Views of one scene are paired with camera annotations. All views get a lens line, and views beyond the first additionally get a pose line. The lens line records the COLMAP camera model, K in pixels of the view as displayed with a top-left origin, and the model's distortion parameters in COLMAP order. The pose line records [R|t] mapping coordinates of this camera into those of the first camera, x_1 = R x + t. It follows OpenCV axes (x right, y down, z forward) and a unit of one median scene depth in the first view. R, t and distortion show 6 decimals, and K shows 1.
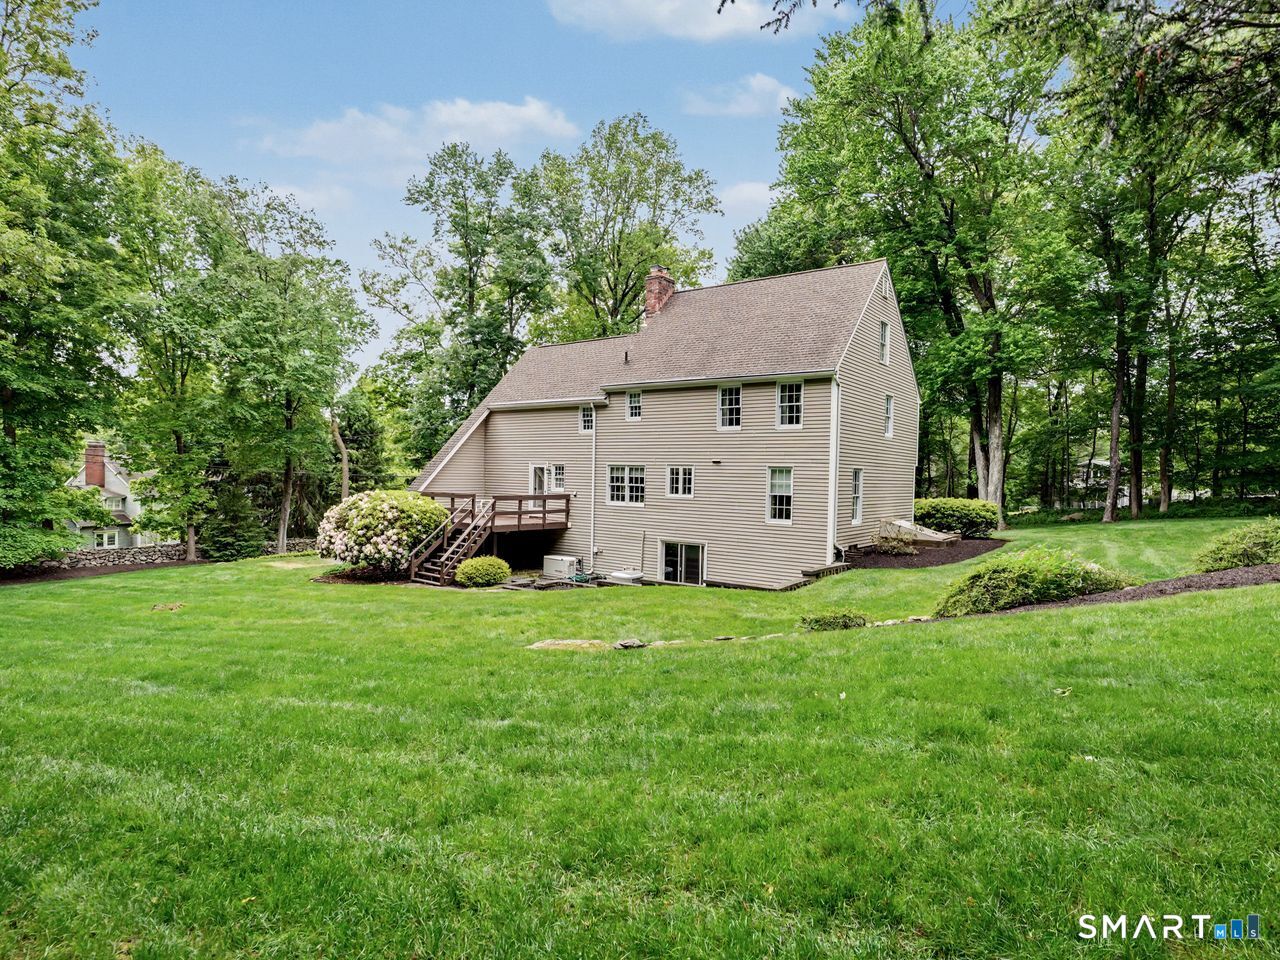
lens RADIAL K [[710.2, 0, 640.0], [0, 710.2, 480.0], [0, 0, 1]] dist [-0.078833, 0.035333]
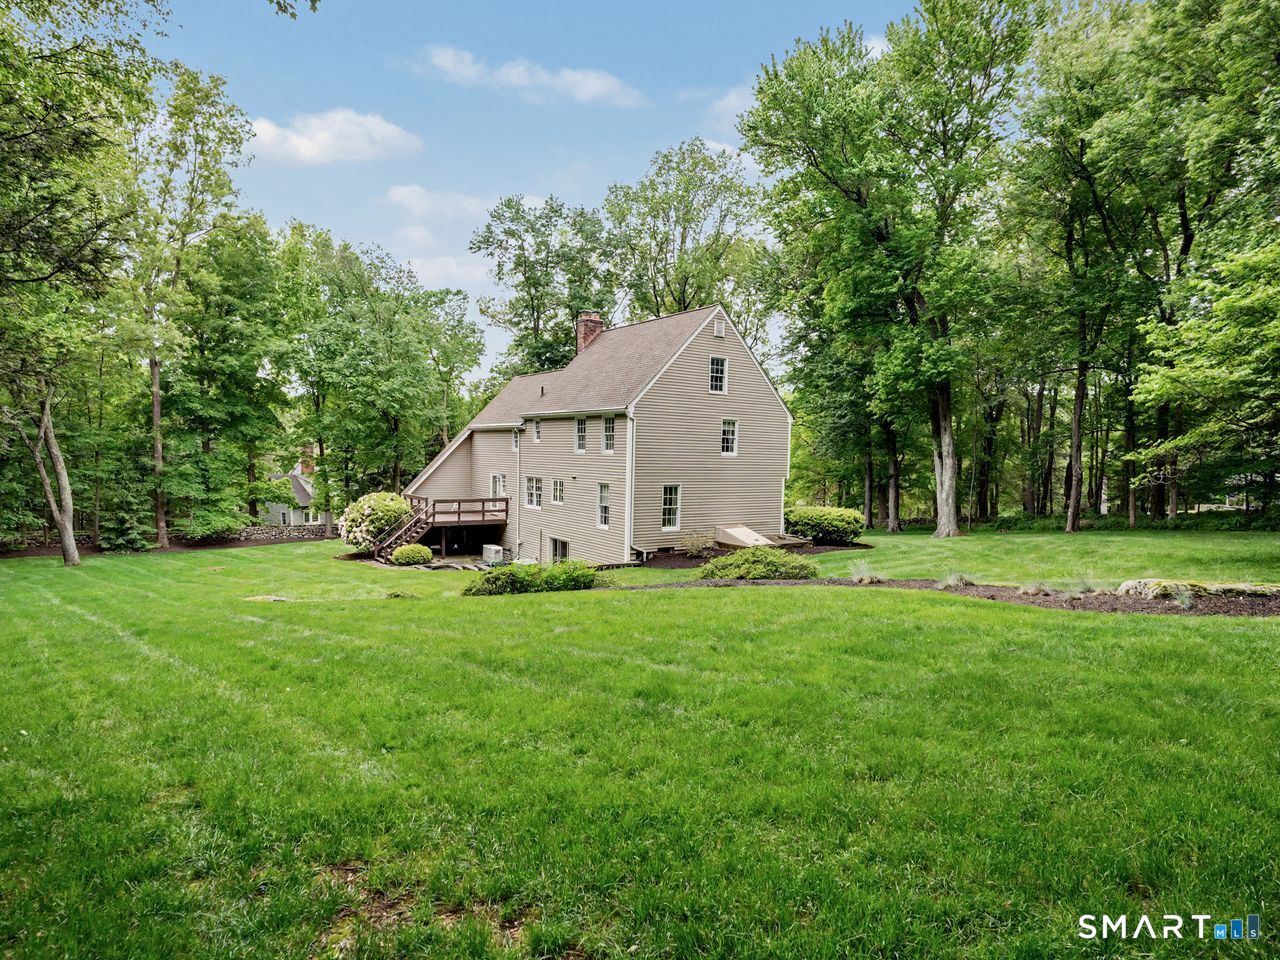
lens RADIAL K [[710.2, 0, 640.0], [0, 710.2, 480.0], [0, 0, 1]] dist [-0.078833, 0.035333]
pose [[0.952764, 0.011403, -0.303499, 0.517173], [-0.003917, 0.999673, 0.025265, -0.045326], [0.303688, -0.022883, 0.952497, -0.148622]]
